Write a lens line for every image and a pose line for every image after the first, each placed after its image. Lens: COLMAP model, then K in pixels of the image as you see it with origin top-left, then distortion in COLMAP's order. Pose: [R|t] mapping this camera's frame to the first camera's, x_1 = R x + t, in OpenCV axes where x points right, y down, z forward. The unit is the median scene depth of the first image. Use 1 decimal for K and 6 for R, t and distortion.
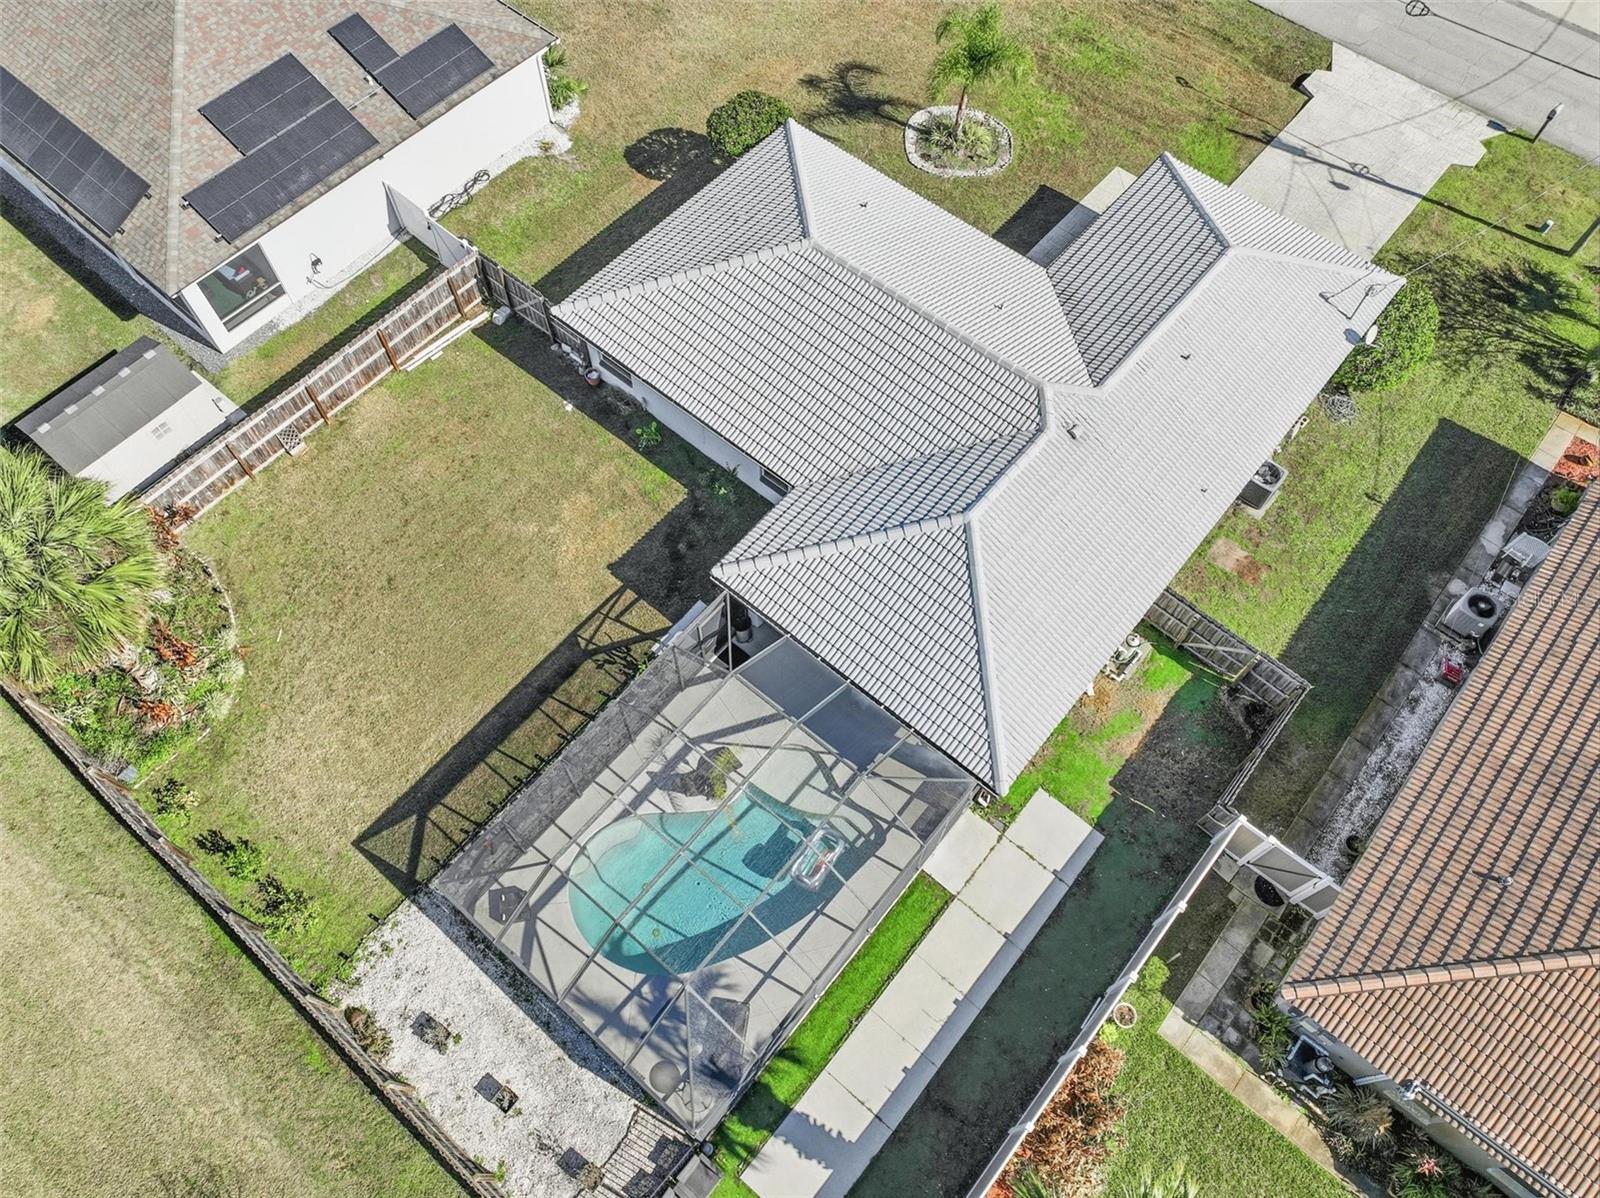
lens RADIAL K [[1126.5, 0, 799.8], [0, 1126.5, 602.0], [0, 0, 1]] dist [-0.006734, 0.023754]
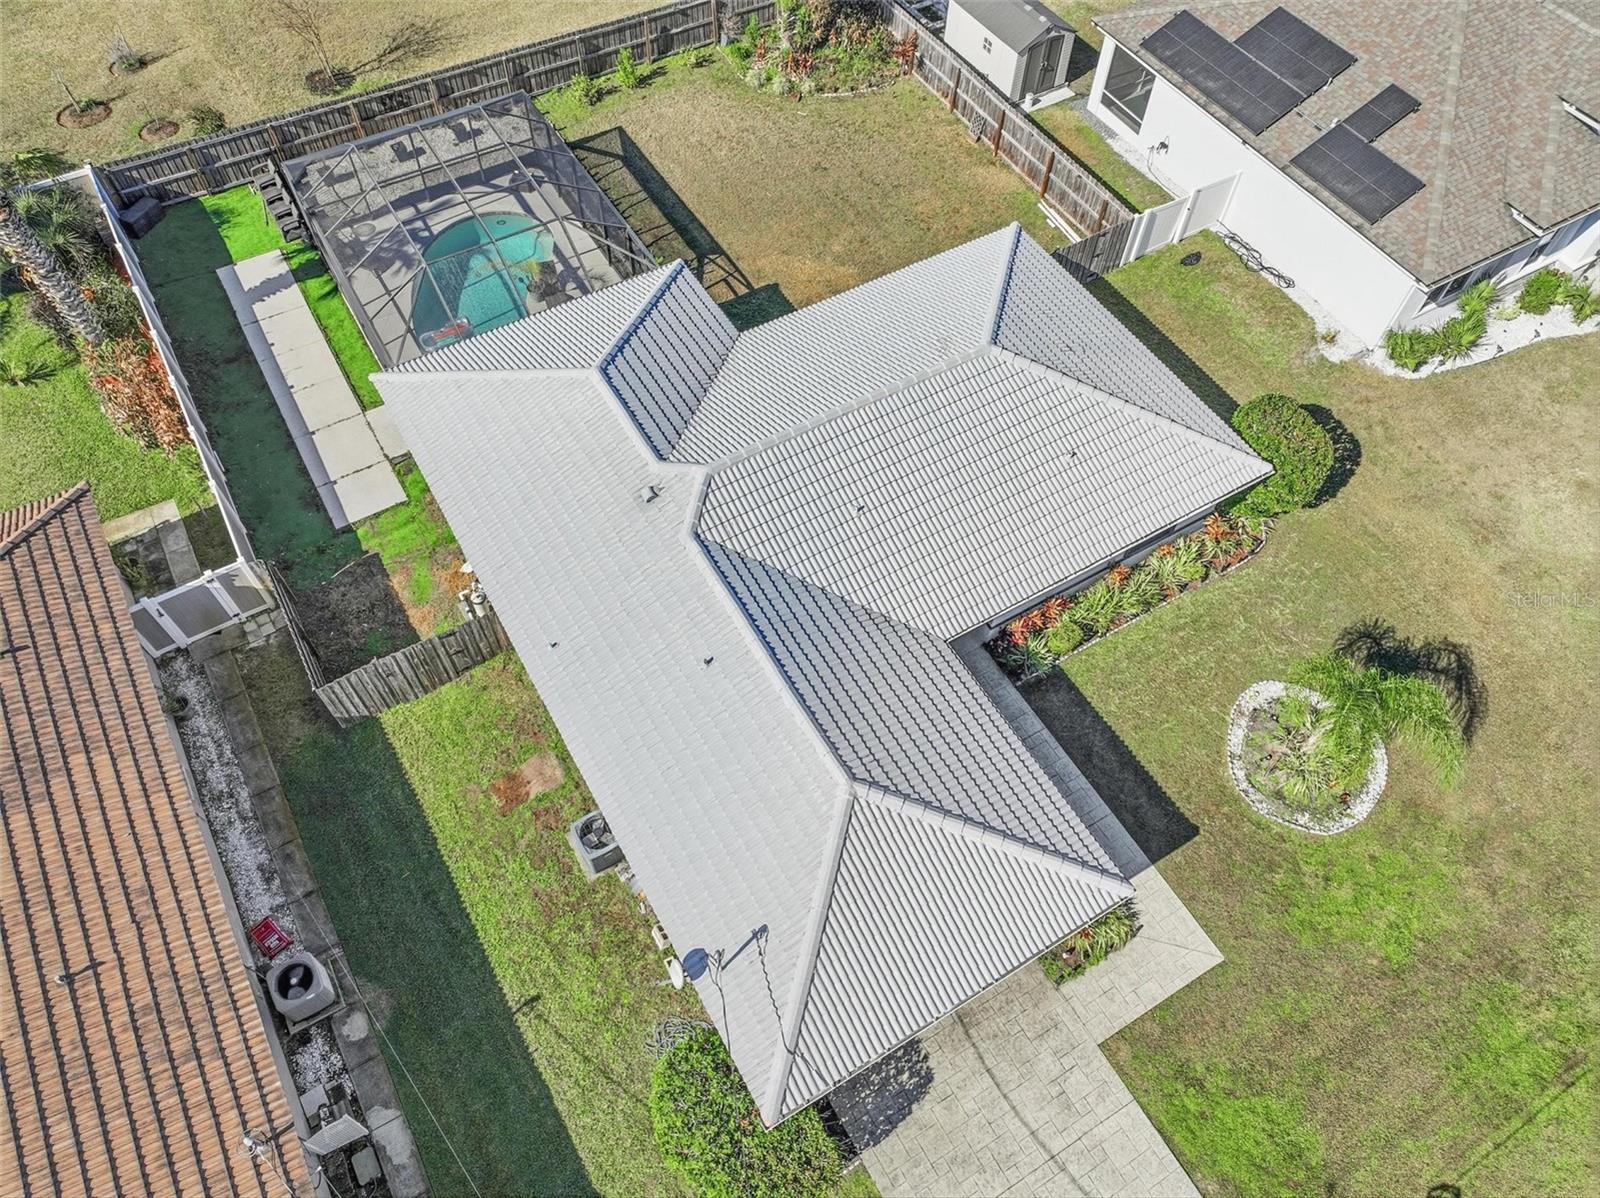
lens RADIAL K [[1126.5, 0, 799.8], [0, 1126.5, 602.0], [0, 0, 1]] dist [-0.006734, 0.023754]
pose [[-0.329526, 0.781198, -0.530229, 0.649563], [-0.847139, 0.003313, 0.531361, -0.631954], [0.416855, 0.624275, 0.660692, 0.459848]]
